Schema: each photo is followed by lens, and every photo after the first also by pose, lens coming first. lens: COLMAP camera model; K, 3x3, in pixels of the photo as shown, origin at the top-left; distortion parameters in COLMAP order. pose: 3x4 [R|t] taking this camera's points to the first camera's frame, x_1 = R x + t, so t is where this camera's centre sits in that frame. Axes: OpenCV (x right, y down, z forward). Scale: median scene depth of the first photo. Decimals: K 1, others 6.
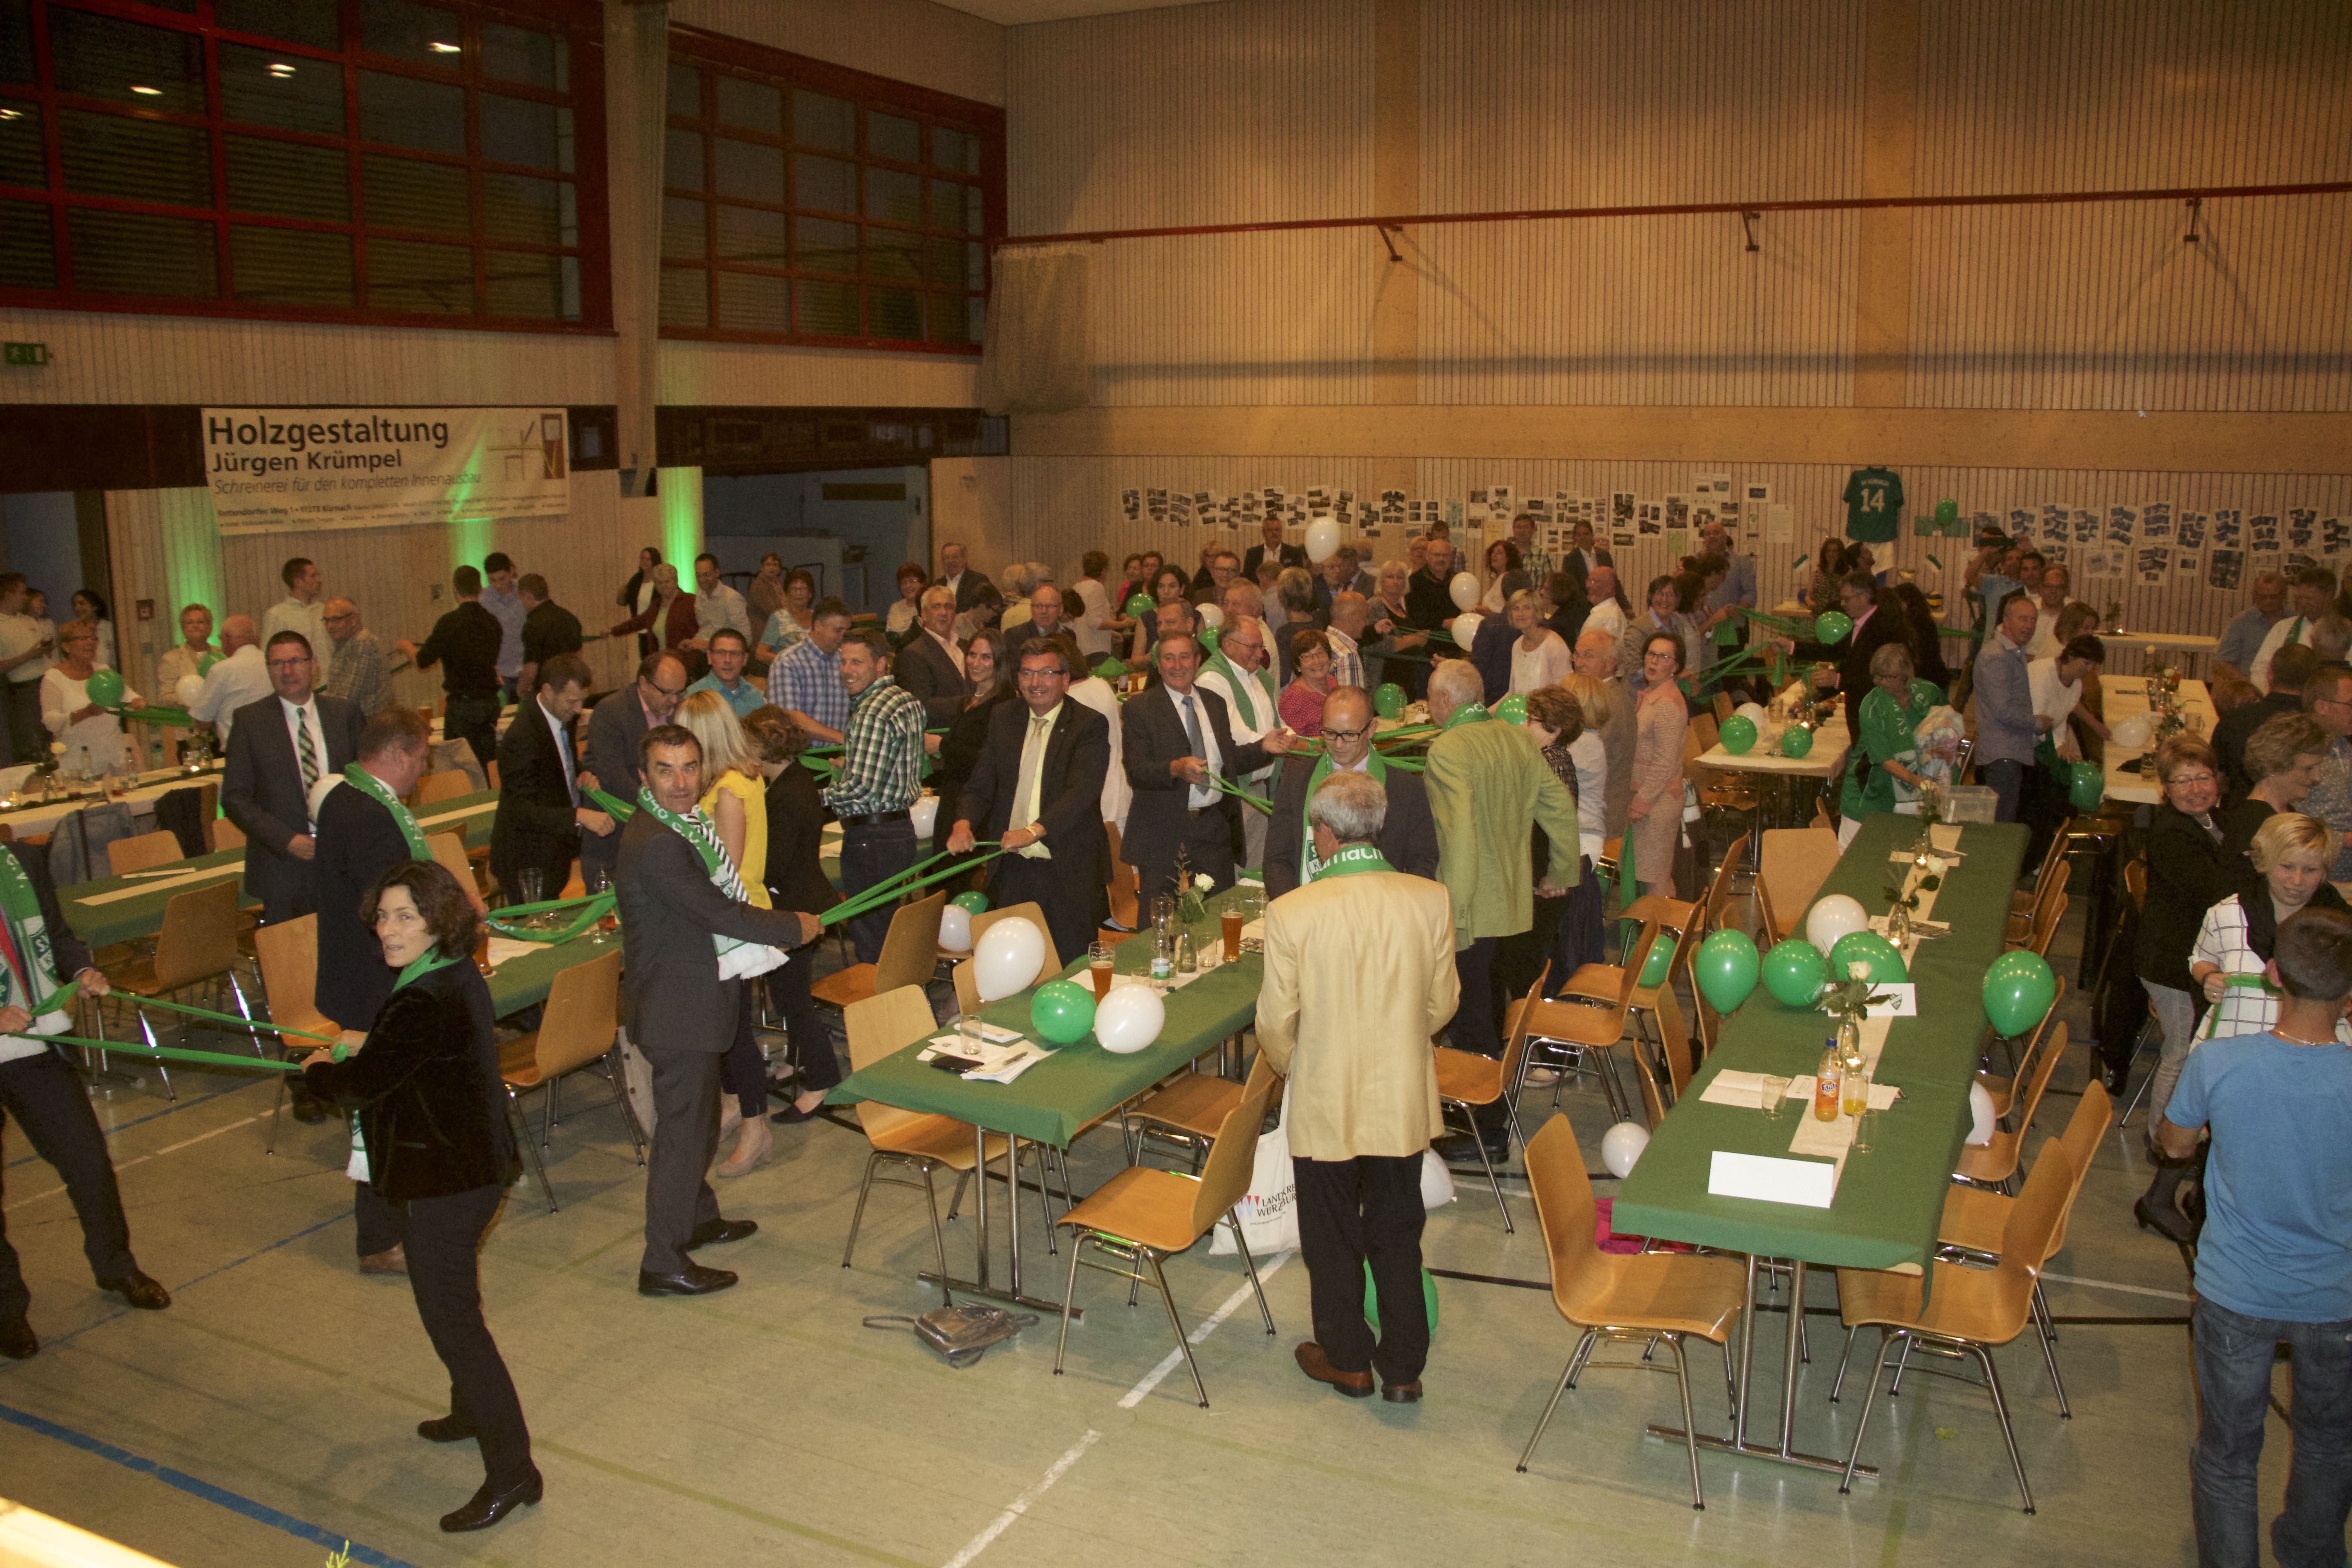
lens RADIAL K [[1909.8, 0, 1189.0], [0, 1909.8, 789.1], [0, 0, 1]] dist [-0.192190, 0.162564]
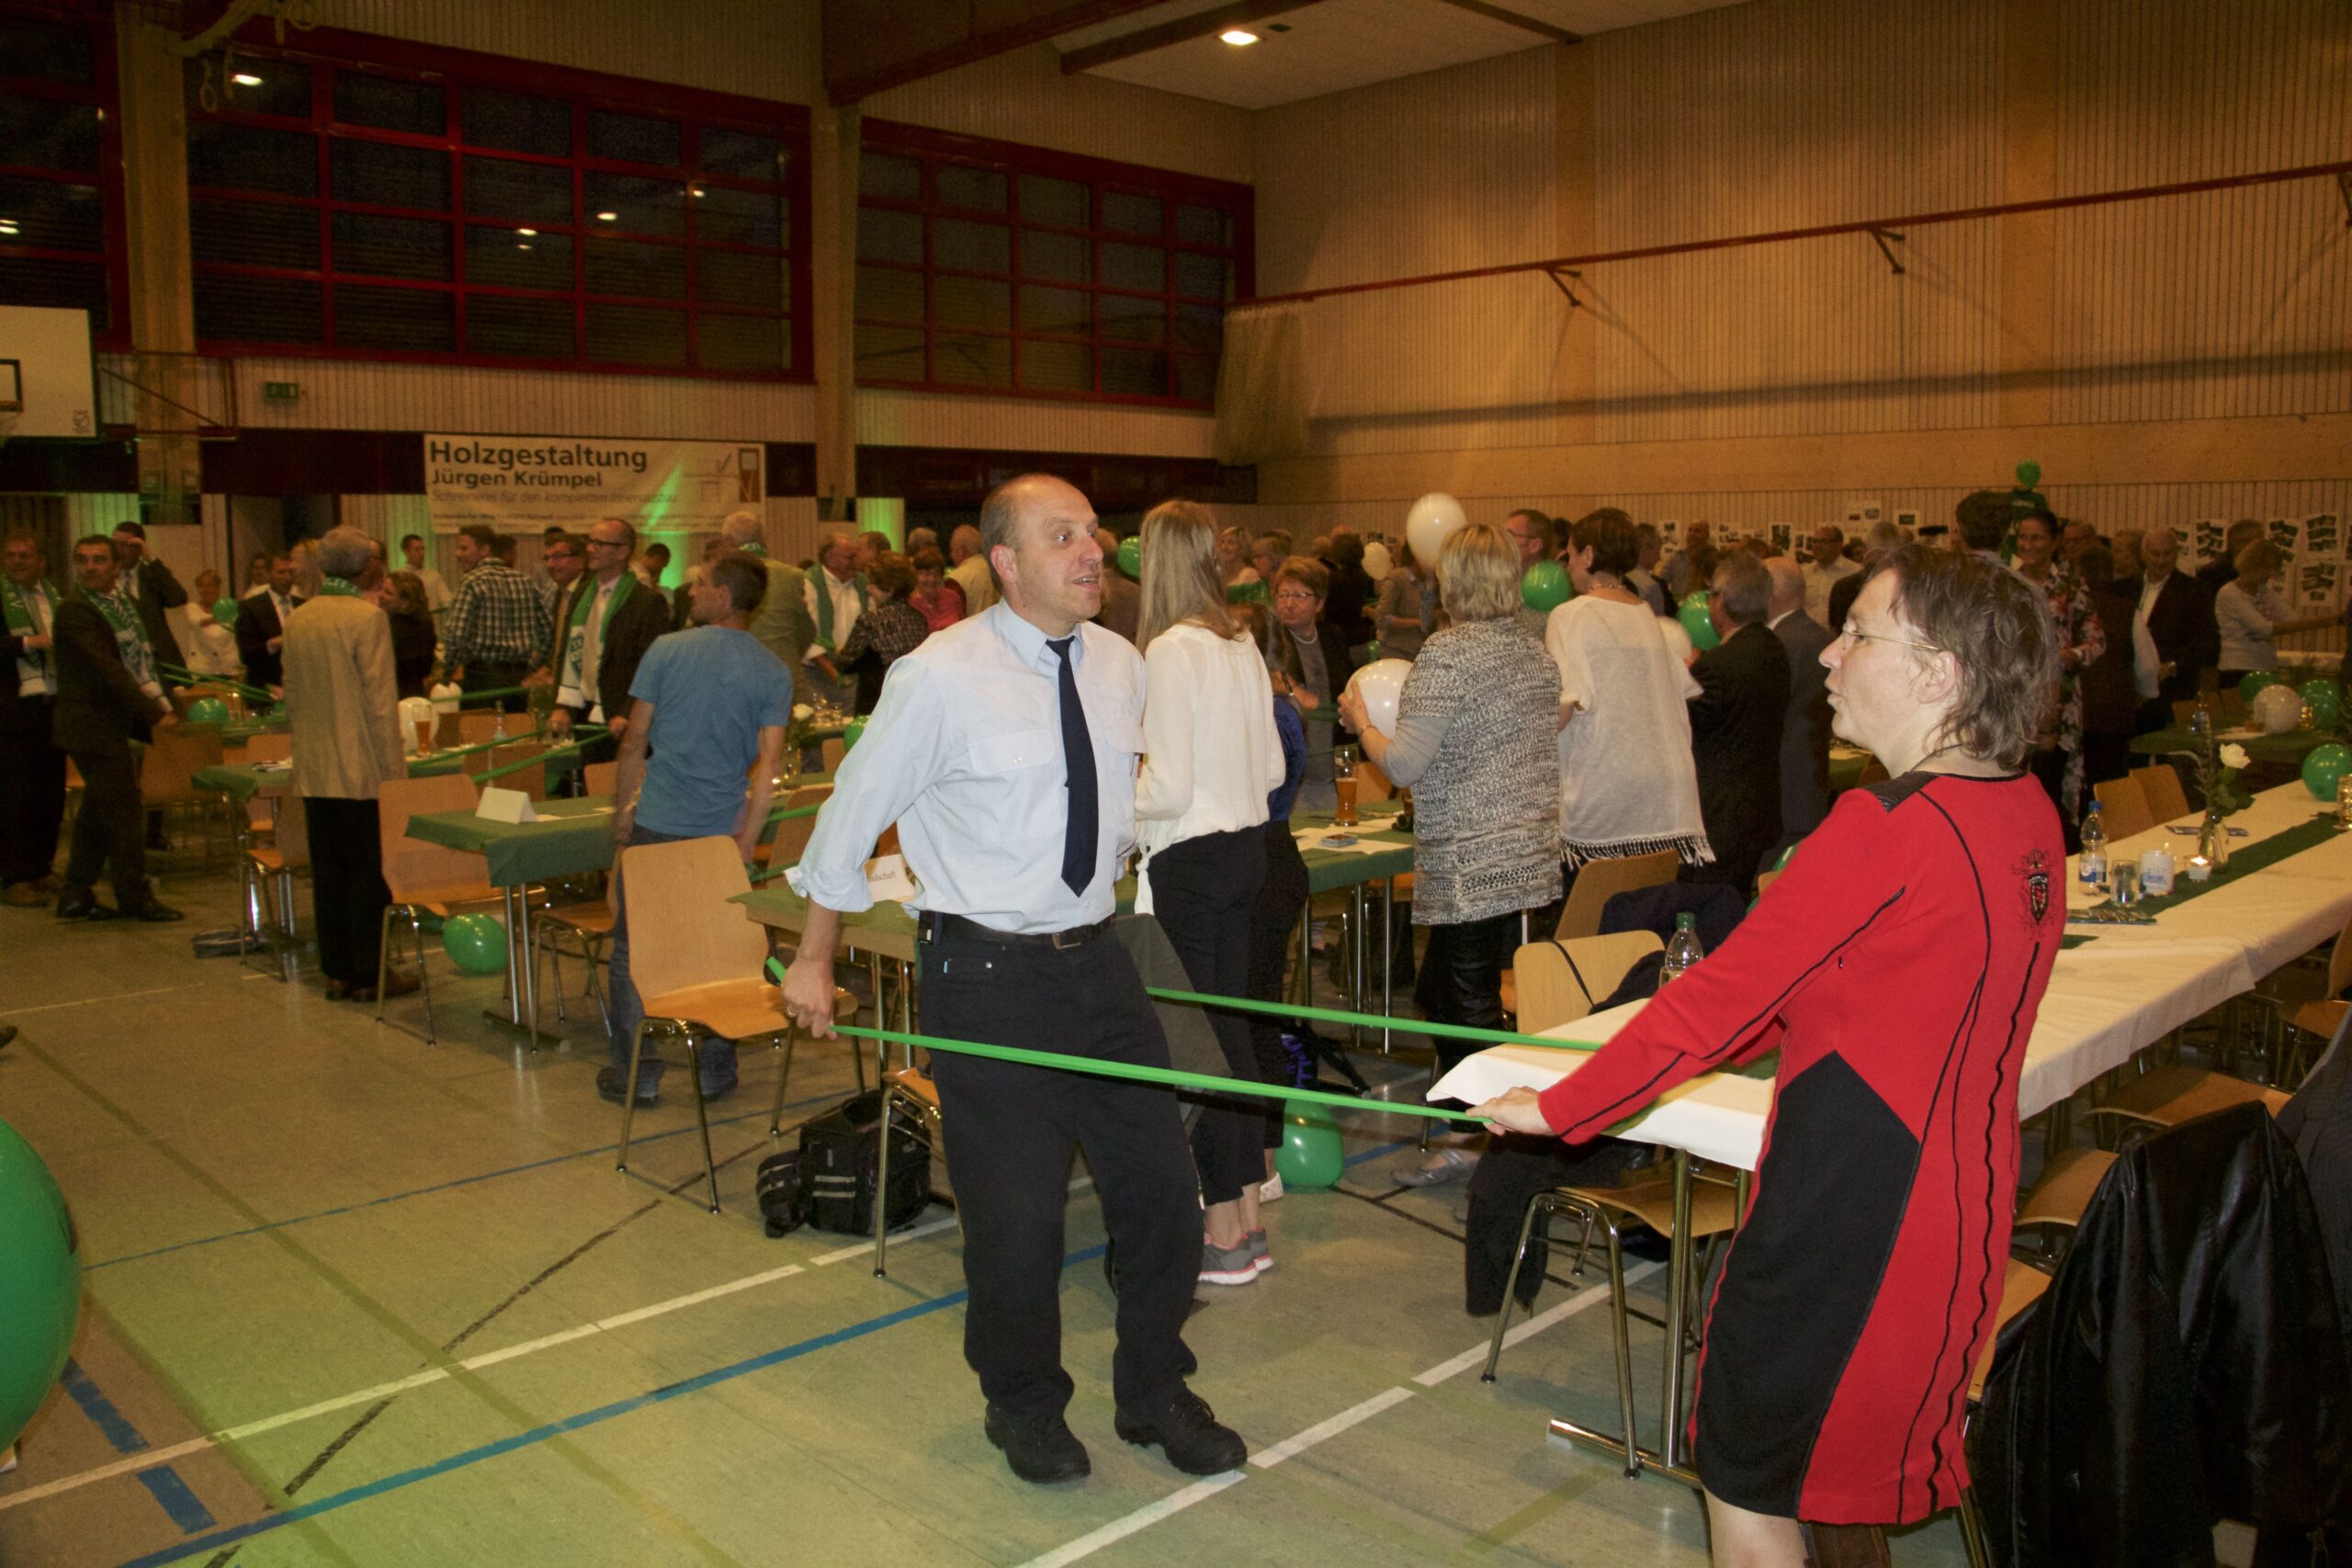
lens RADIAL K [[1909.6, 0, 1189.0], [0, 1909.6, 789.1], [0, 0, 1]] dist [-0.192190, 0.162564]
pose [[0.942303, 0.035281, -0.332896, 0.327861], [-0.056659, 0.996893, -0.054726, 0.065322], [0.329930, 0.070430, 0.941374, -0.025755]]
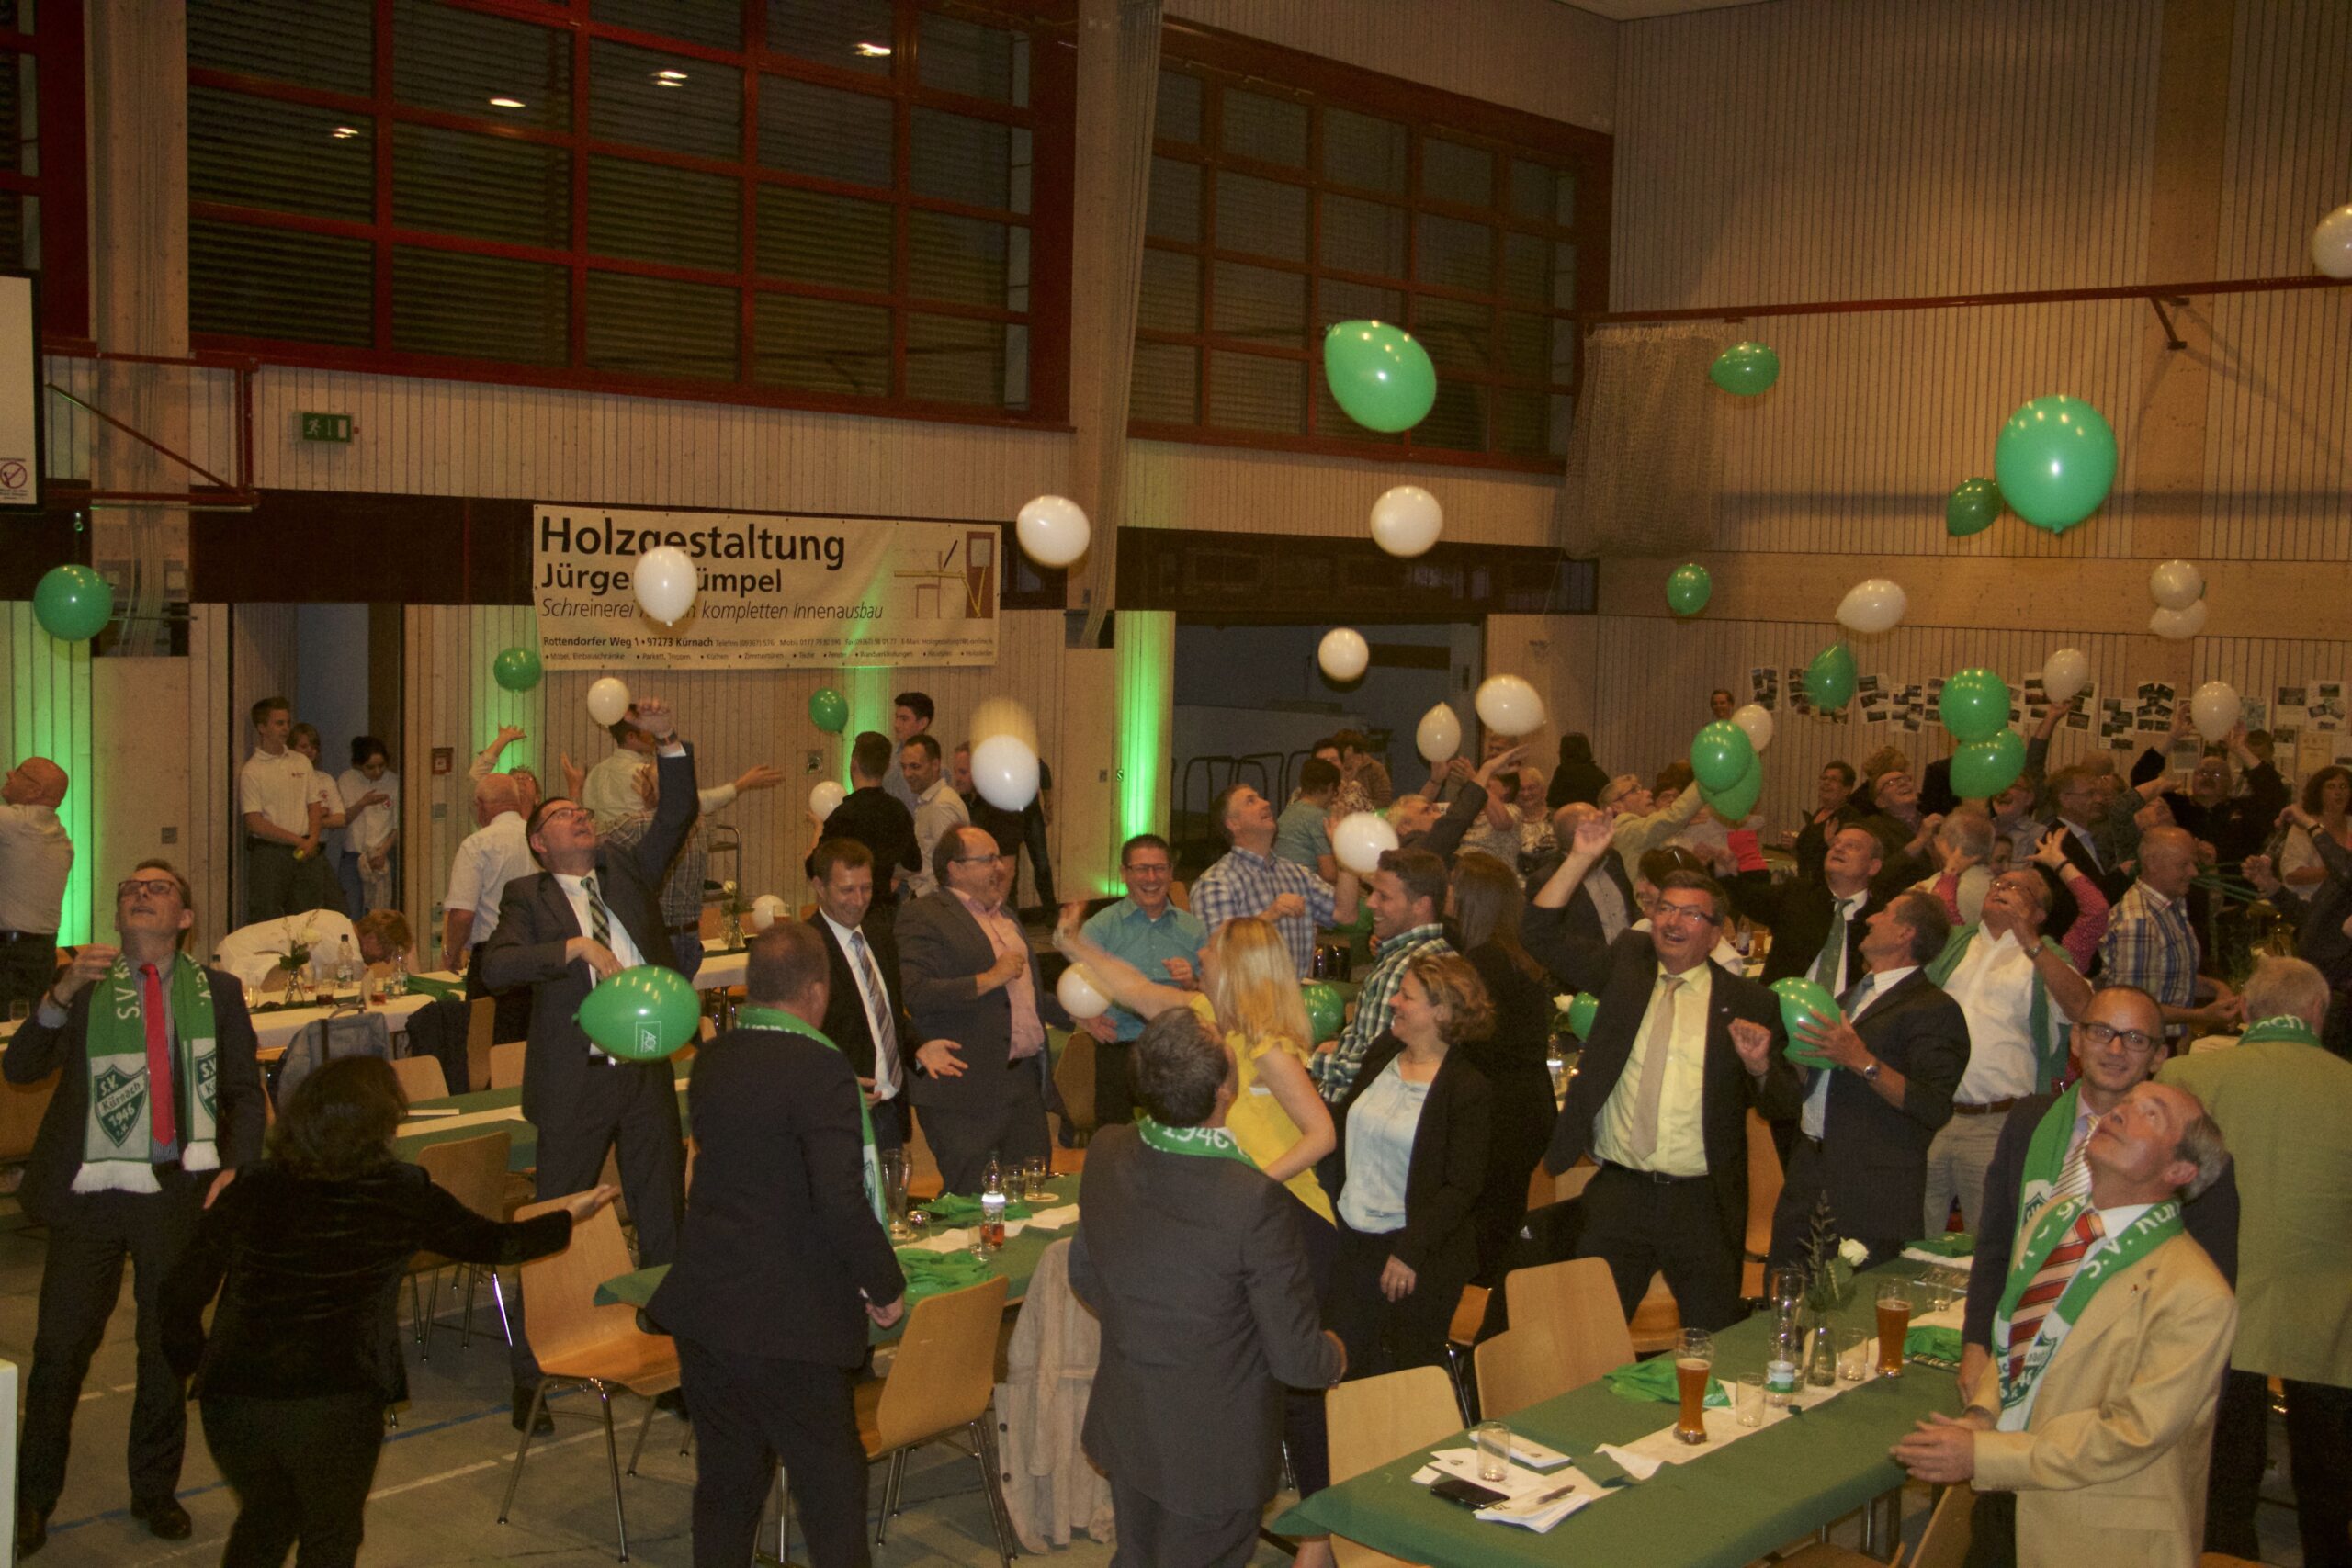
lens RADIAL K [[2618.3, 0, 1169.6], [0, 2618.3, 782.3], [0, 0, 1]] dist [-0.084325, 0.320471]
pose [[0.967392, 0.047530, -0.248785, -0.001788], [-0.074220, 0.992313, -0.099024, -0.002656], [0.242166, 0.114260, 0.963483, 0.013116]]
